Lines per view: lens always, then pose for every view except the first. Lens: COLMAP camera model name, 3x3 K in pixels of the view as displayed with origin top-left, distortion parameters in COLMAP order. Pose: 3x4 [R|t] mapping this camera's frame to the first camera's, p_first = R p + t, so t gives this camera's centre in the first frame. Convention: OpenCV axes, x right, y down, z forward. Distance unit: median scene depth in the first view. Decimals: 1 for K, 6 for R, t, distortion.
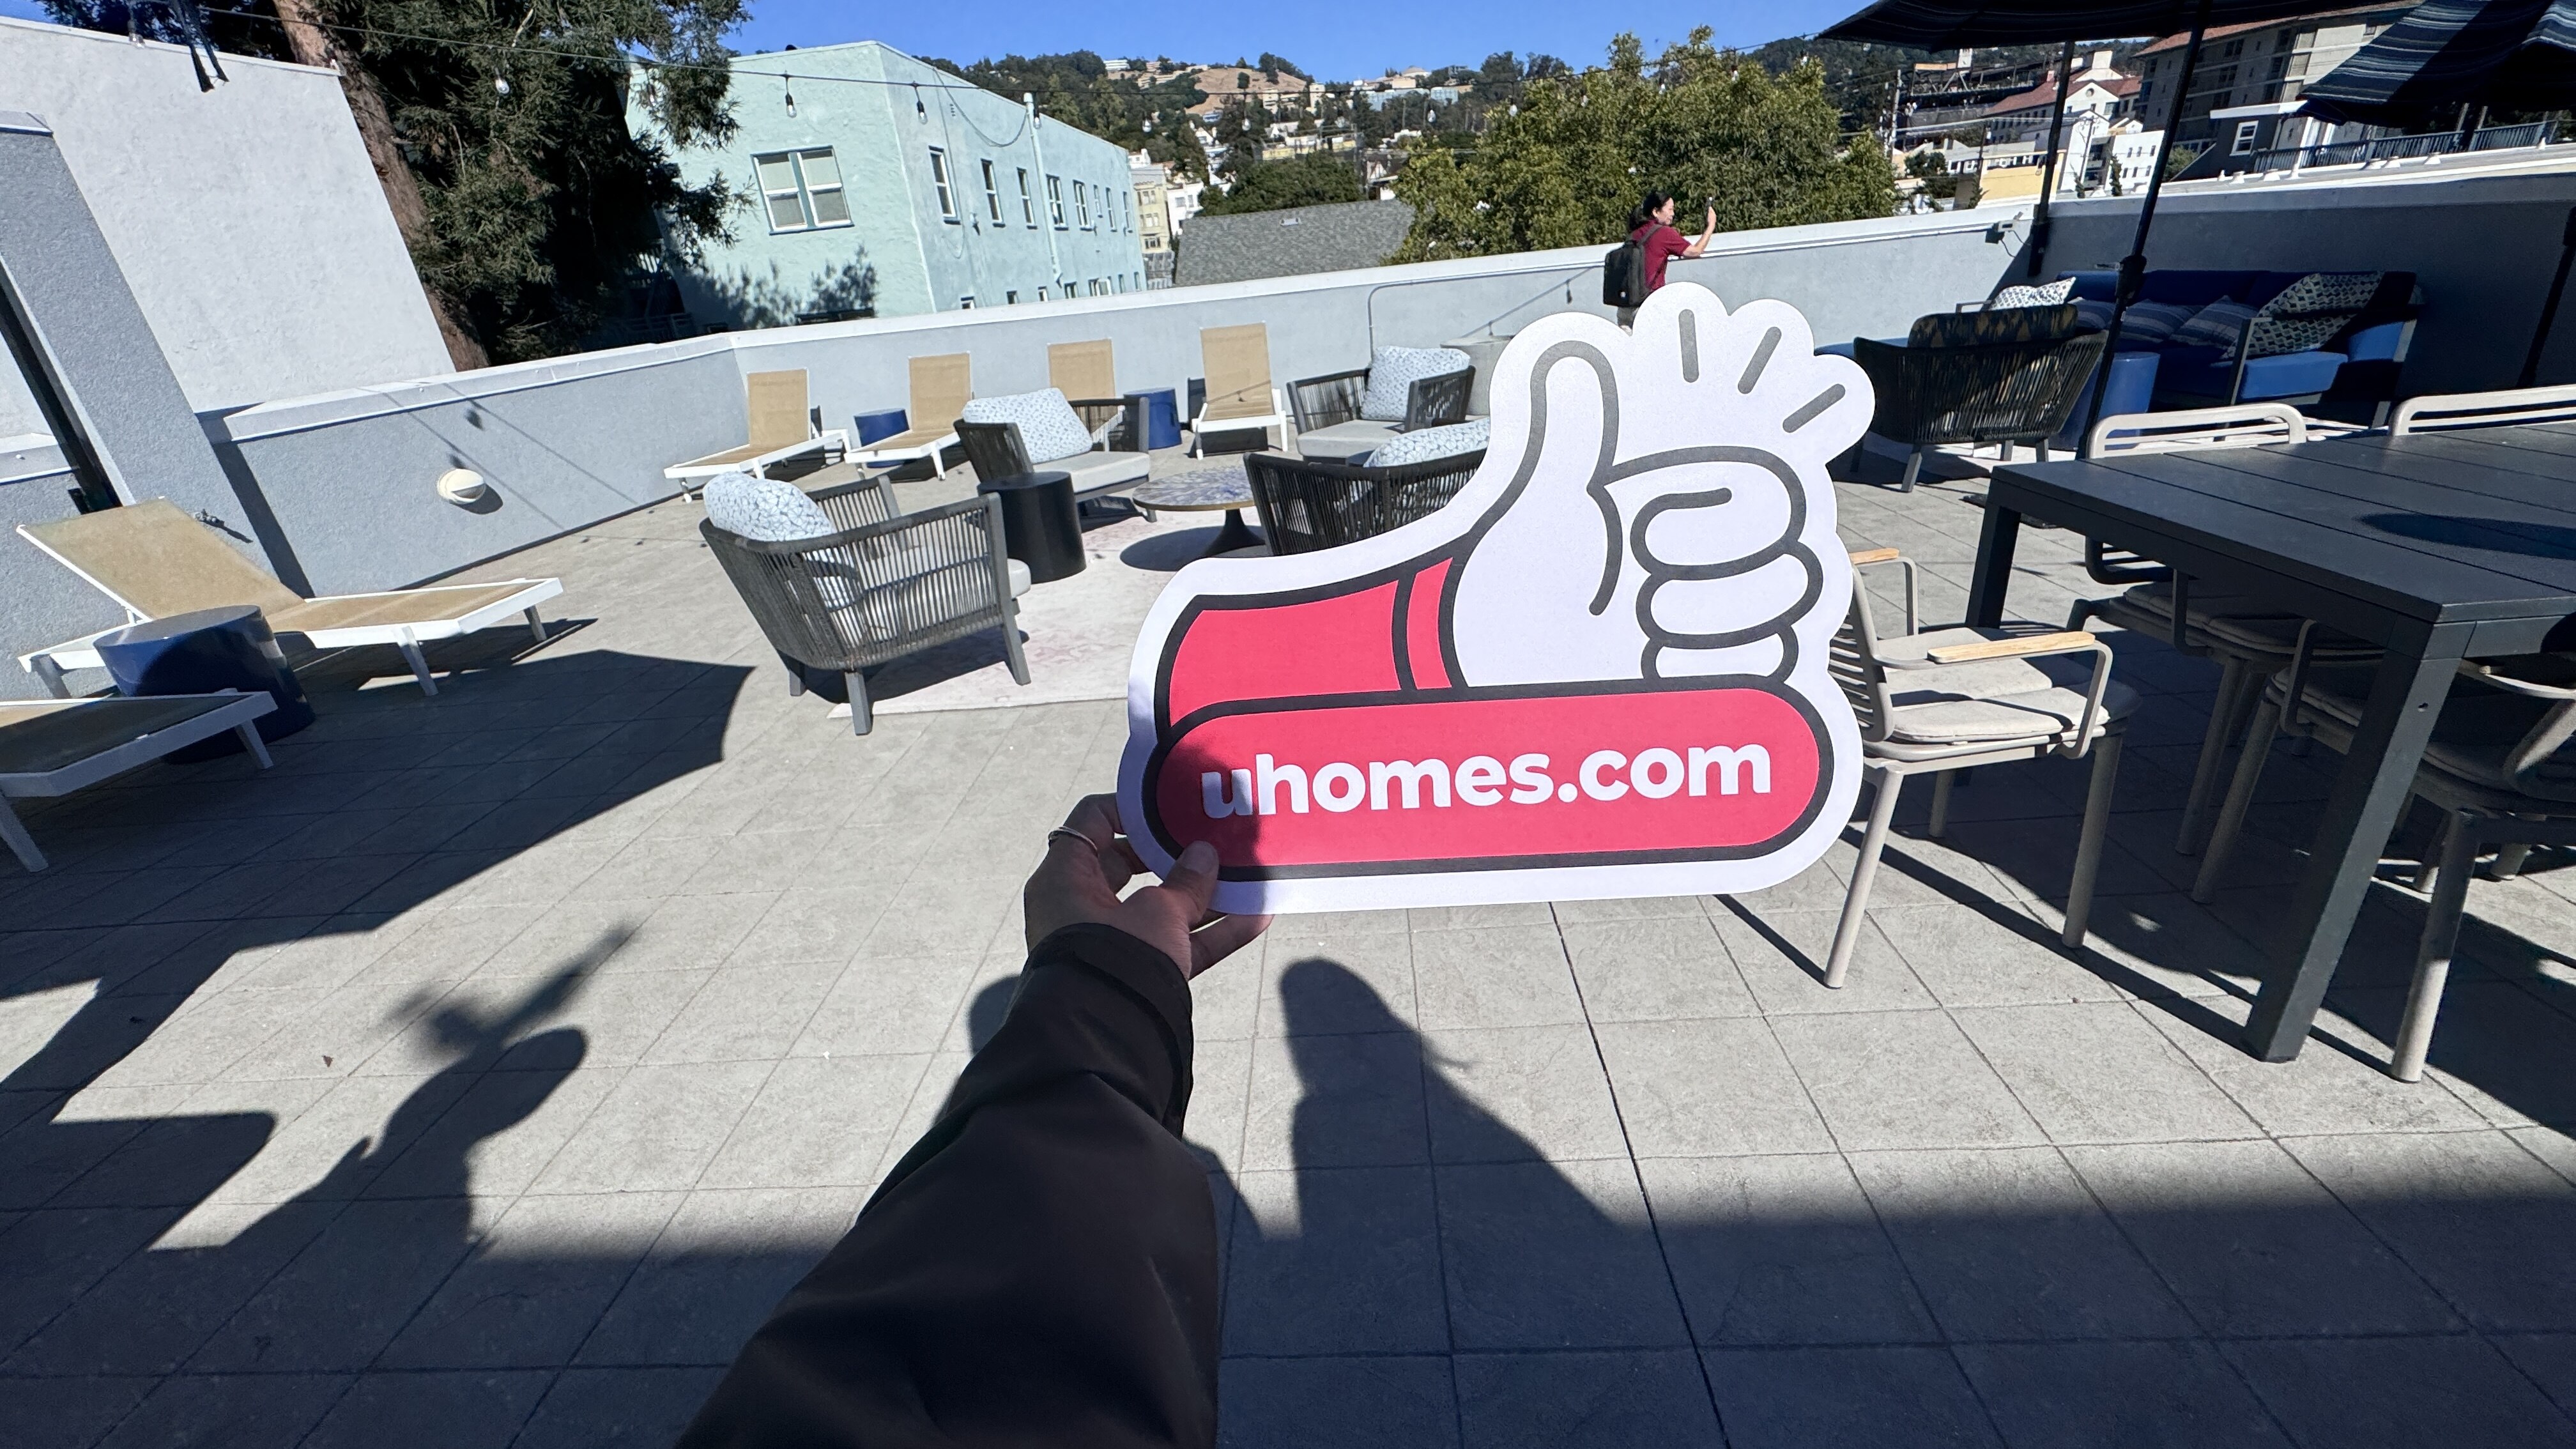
lens RADIAL K [[999.0, 0, 1291.2], [0, 999.0, 704.6], [0, 0, 1]] dist [-0.000943, -0.000279]
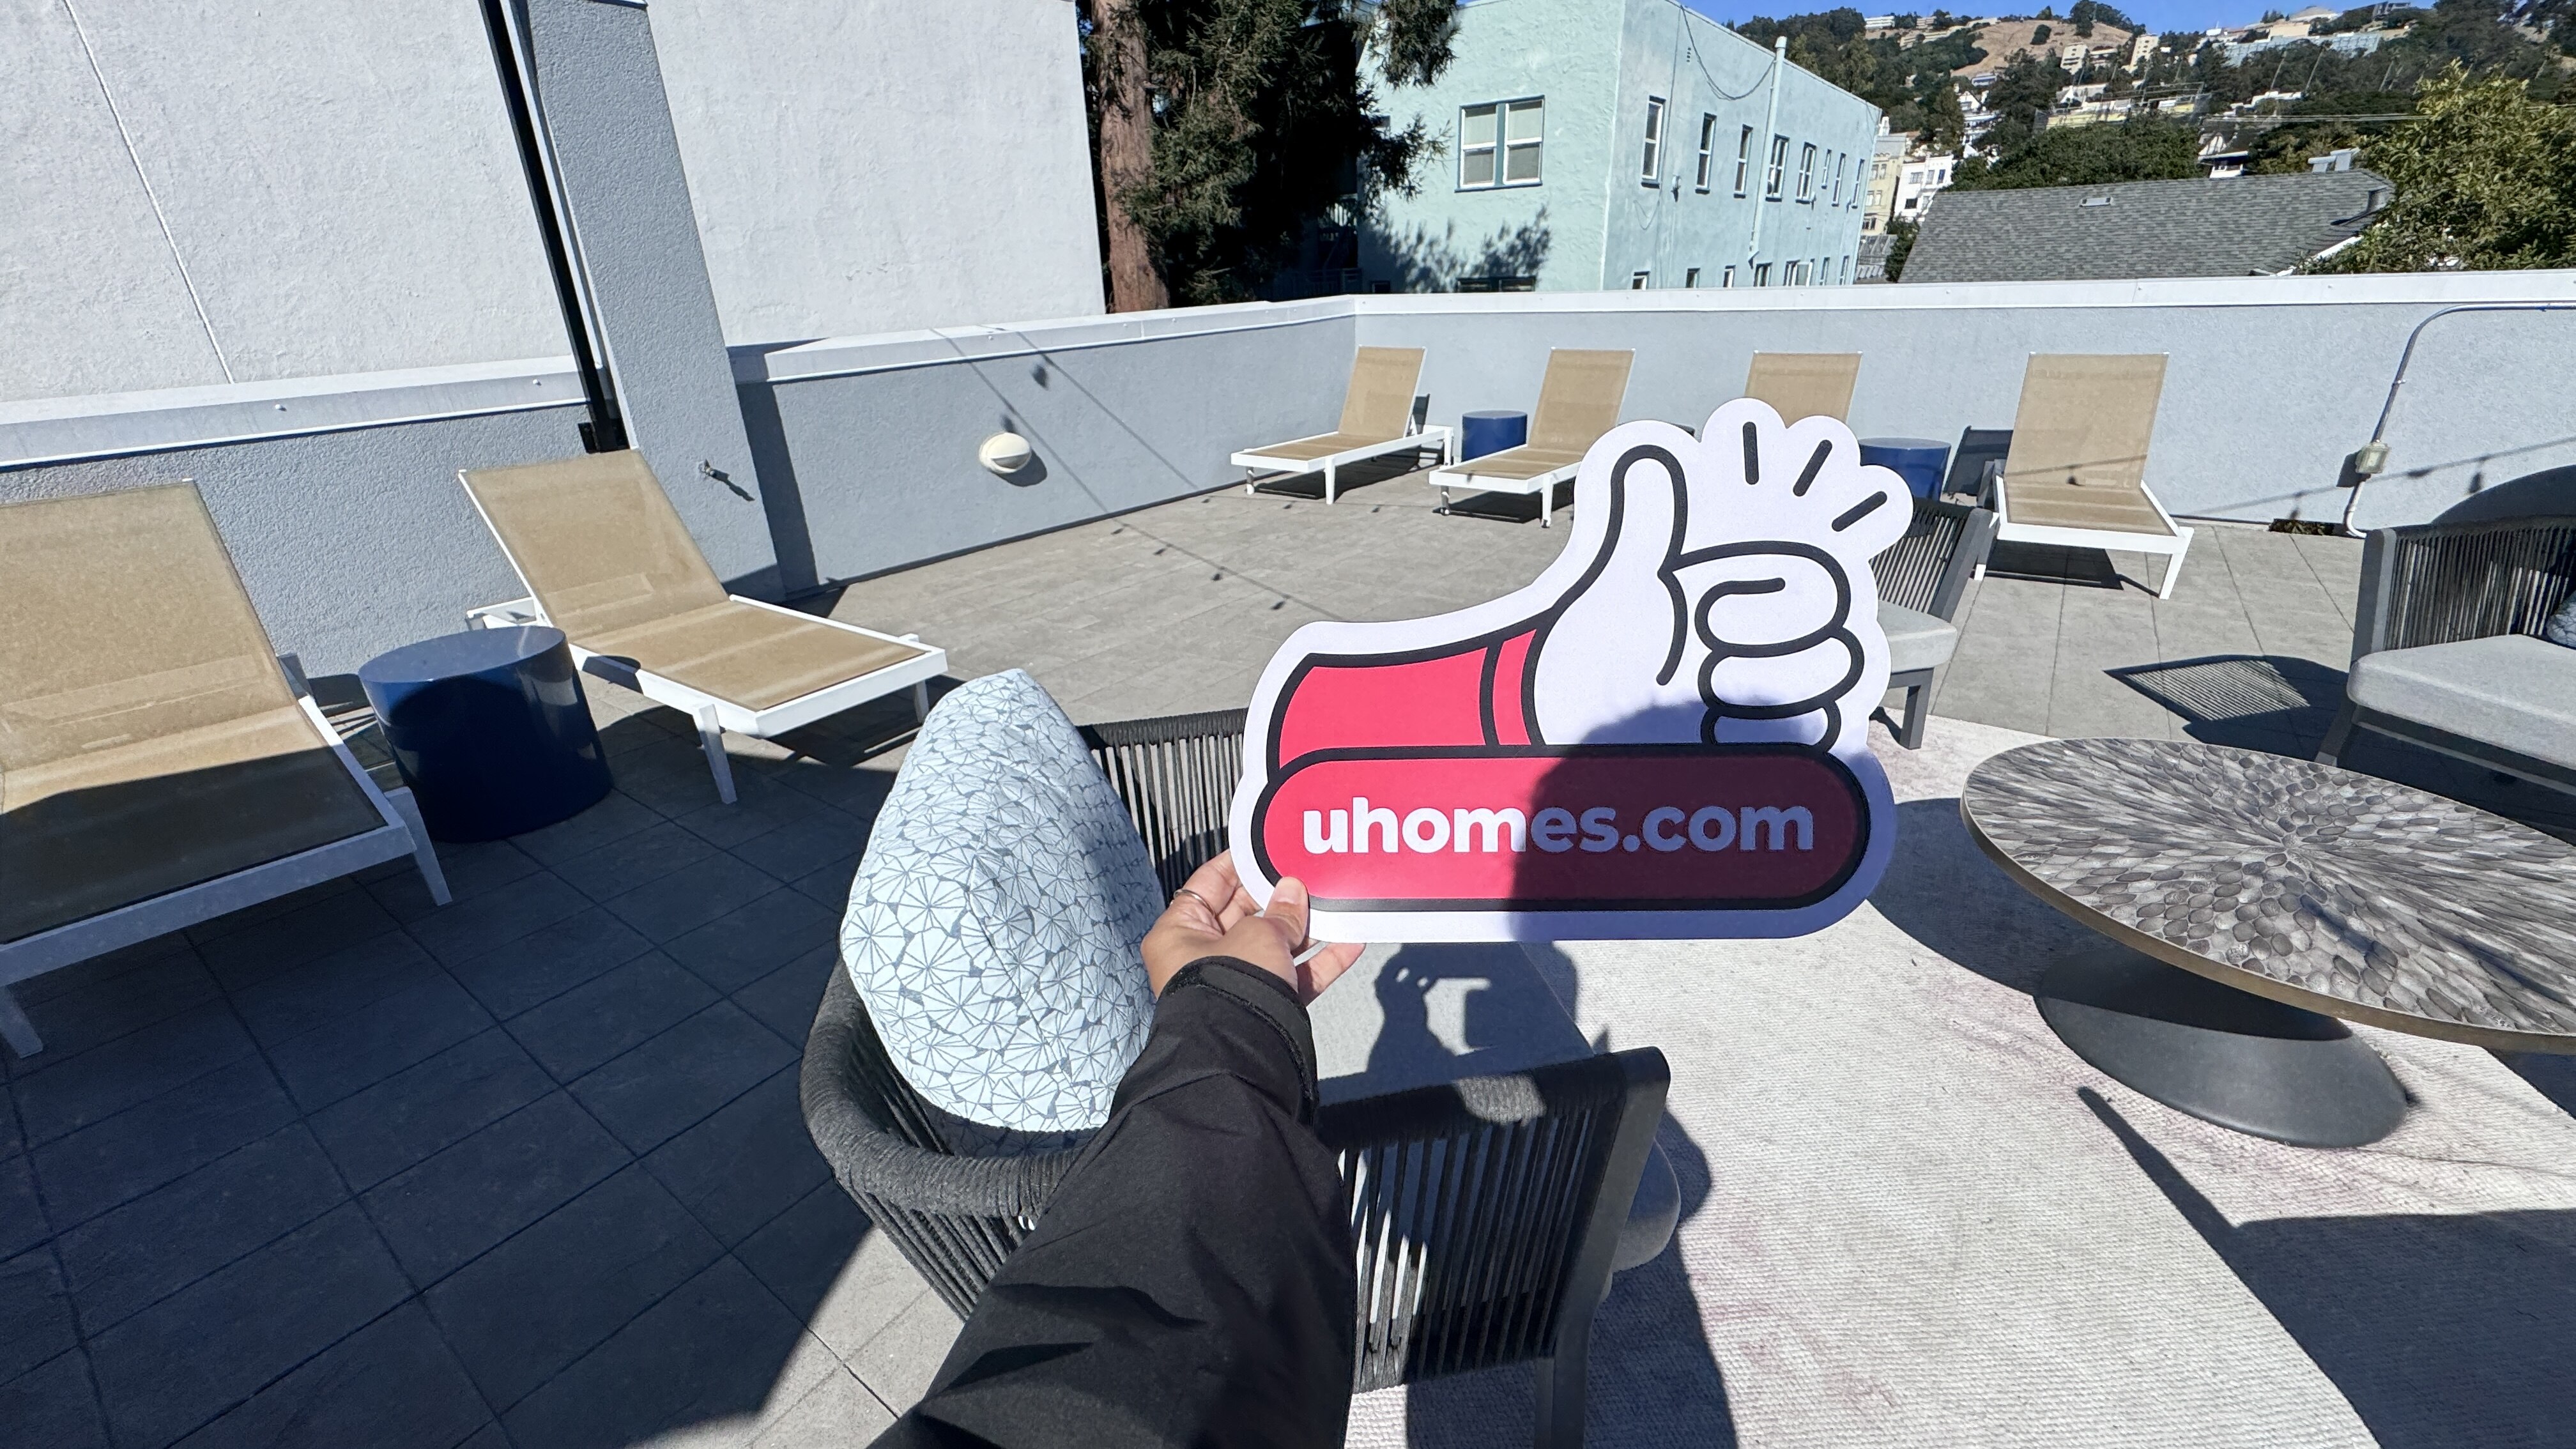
lens RADIAL K [[1022.2, 0, 1288.0], [0, 1022.2, 724.5], [0, 0, 1]] dist [-0.008554, -0.000112]
pose [[0.826585, 0.282639, -0.486696, -0.041192], [-0.267334, 0.958148, 0.102395, -0.043944], [0.495268, 0.045472, 0.867550, 0.108923]]
